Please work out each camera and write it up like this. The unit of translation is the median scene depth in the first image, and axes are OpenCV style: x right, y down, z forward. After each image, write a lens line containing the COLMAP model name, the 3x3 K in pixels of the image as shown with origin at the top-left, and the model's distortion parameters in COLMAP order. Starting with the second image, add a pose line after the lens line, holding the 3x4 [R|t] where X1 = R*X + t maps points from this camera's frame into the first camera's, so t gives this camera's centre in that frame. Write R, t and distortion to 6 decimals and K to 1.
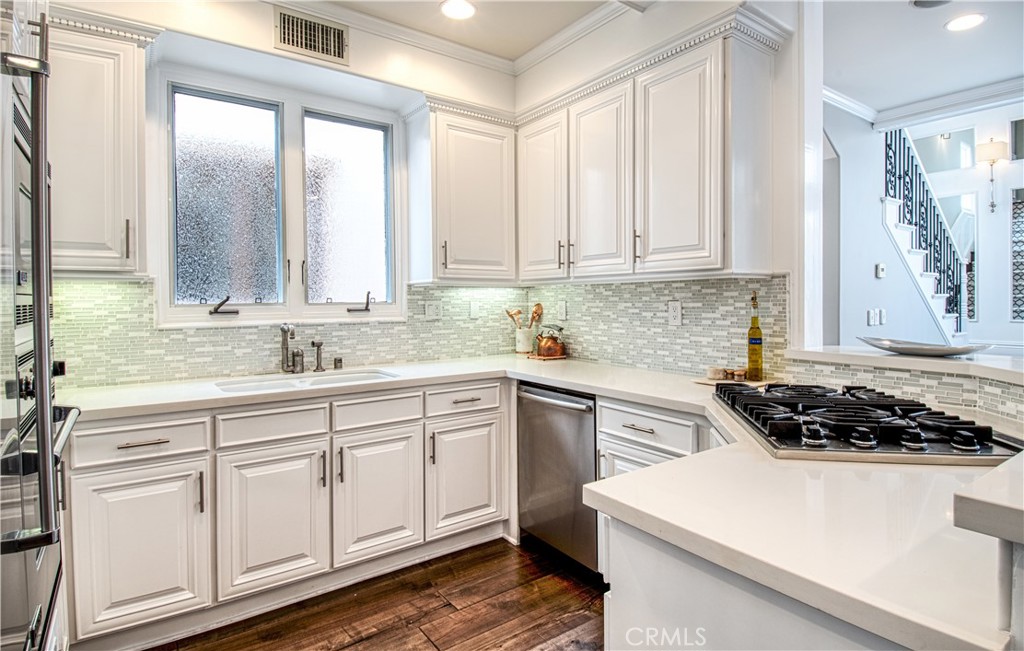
lens RADIAL K [[546.8, 0, 497.0], [0, 546.8, 307.2], [0, 0, 1]] dist [-0.007638, -0.013876]
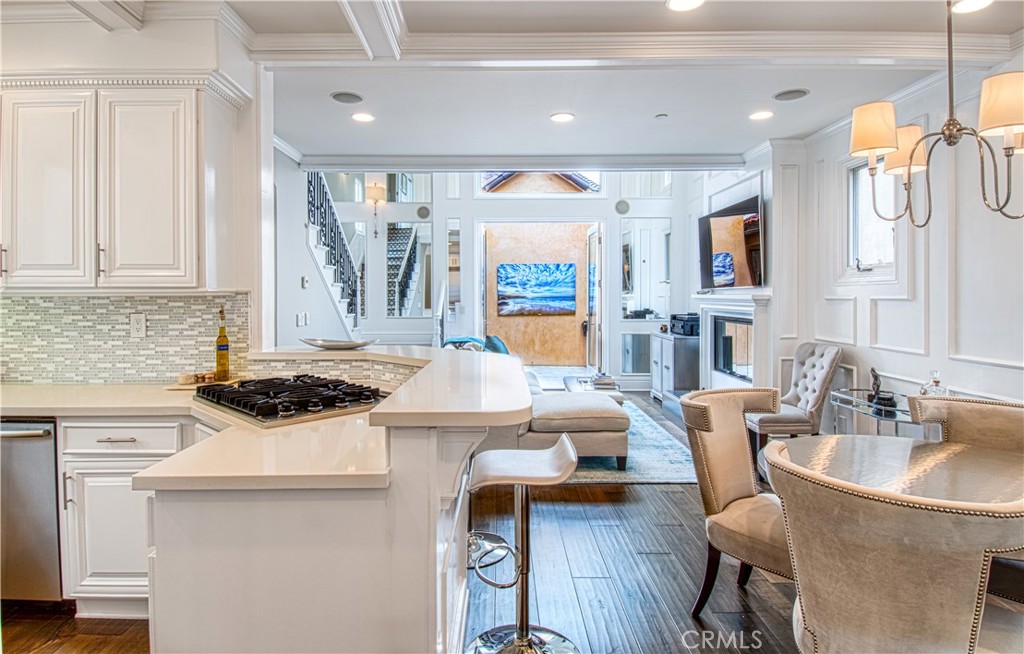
lens RADIAL K [[546.8, 0, 498.6], [0, 546.8, 299.9], [0, 0, 1]] dist [-0.007638, -0.013876]
pose [[0.568873, -0.003626, 0.822417, -0.140569], [0.017244, 0.999823, -0.007520, -0.019123], [-0.822244, 0.018460, 0.568835, -0.148970]]
